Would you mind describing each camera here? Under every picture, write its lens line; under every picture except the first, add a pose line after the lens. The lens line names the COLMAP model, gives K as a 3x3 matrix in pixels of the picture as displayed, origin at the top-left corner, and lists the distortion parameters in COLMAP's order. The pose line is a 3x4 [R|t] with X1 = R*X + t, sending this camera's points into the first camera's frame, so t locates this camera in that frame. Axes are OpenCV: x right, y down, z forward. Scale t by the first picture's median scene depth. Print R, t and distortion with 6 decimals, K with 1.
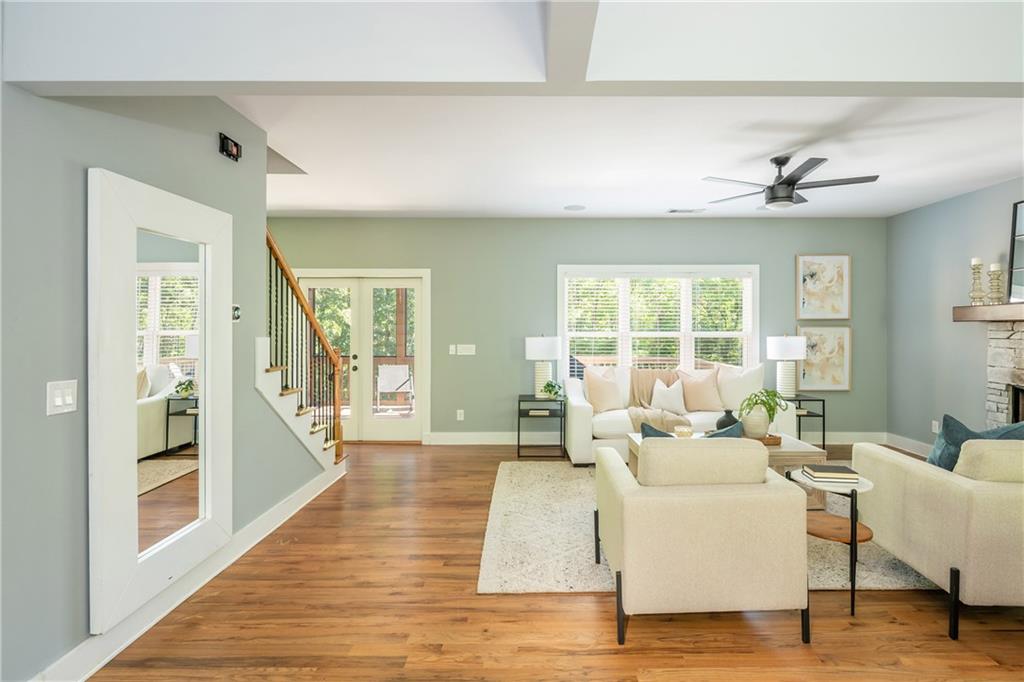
lens RADIAL K [[523.4, 0, 535.4], [0, 523.4, 326.3], [0, 0, 1]] dist [-0.005425, 0.000365]
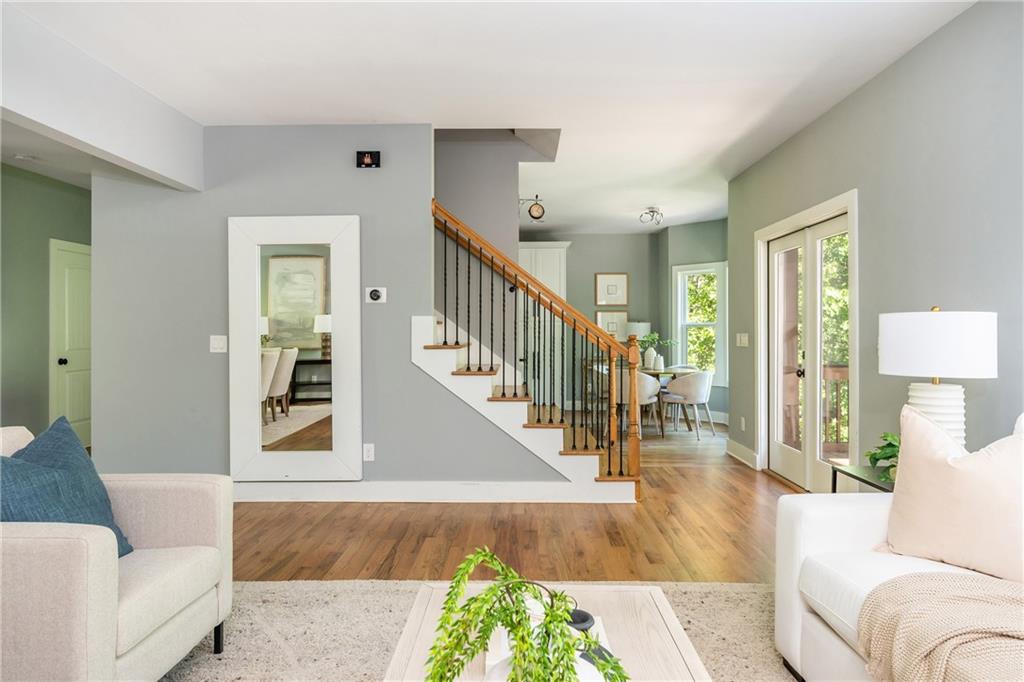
lens RADIAL K [[636.9, 0, 512.8], [0, 636.9, 338.5], [0, 0, 1]] dist [-0.001020, -0.000015]
pose [[-0.027034, 0.003828, -0.999627, 0.587007], [-0.001519, 0.999991, 0.003871, 0.044794], [0.999633, 0.001623, -0.027027, 0.915563]]
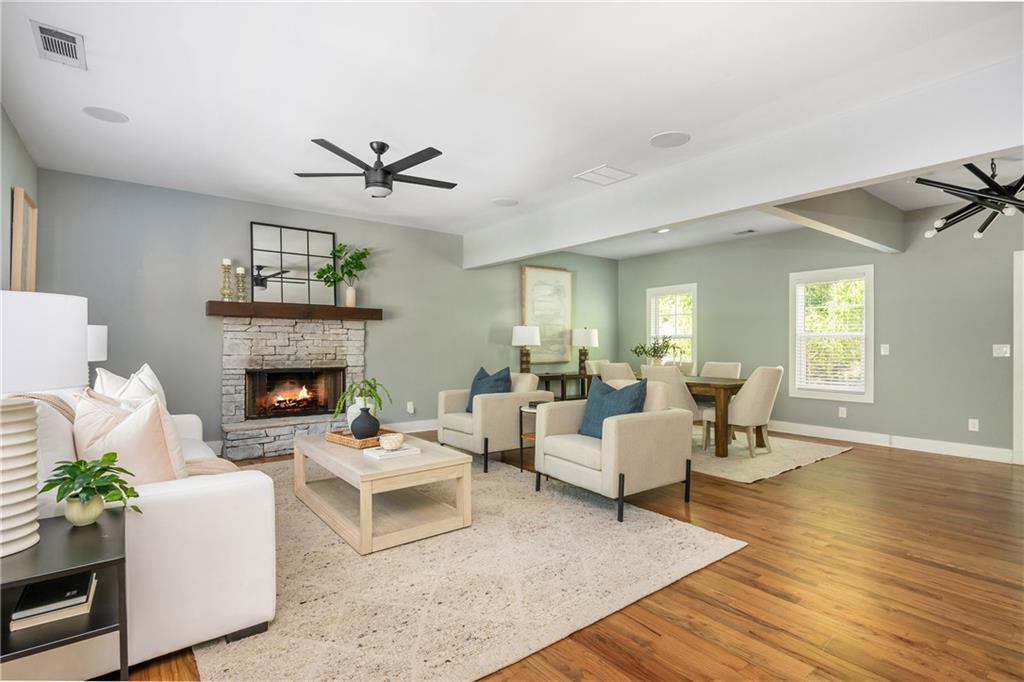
lens RADIAL K [[488.9, 0, 510.0], [0, 488.9, 345.8], [0, 0, 1]] dist [0.002458, -0.003941]
pose [[-0.596005, -0.004757, 0.802966, -0.380952], [-0.005487, 0.999983, 0.001852, 0.052770], [-0.802962, -0.003302, -0.596021, 1.199975]]
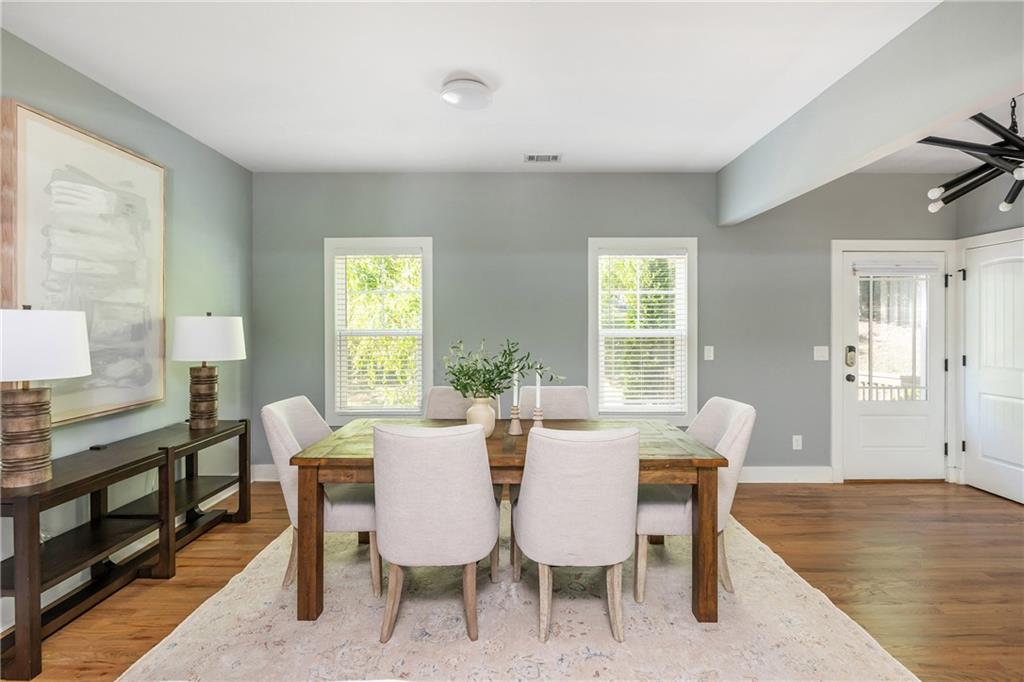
lens RADIAL K [[523.4, 0, 521.0], [0, 523.4, 324.8], [0, 0, 1]] dist [-0.005425, 0.000365]
pose [[-0.999993, -0.002598, 0.002719, 0.410831], [-0.002598, 0.999997, 0.000150, 0.005255], [-0.002719, 0.000143, -0.999996, 0.691139]]
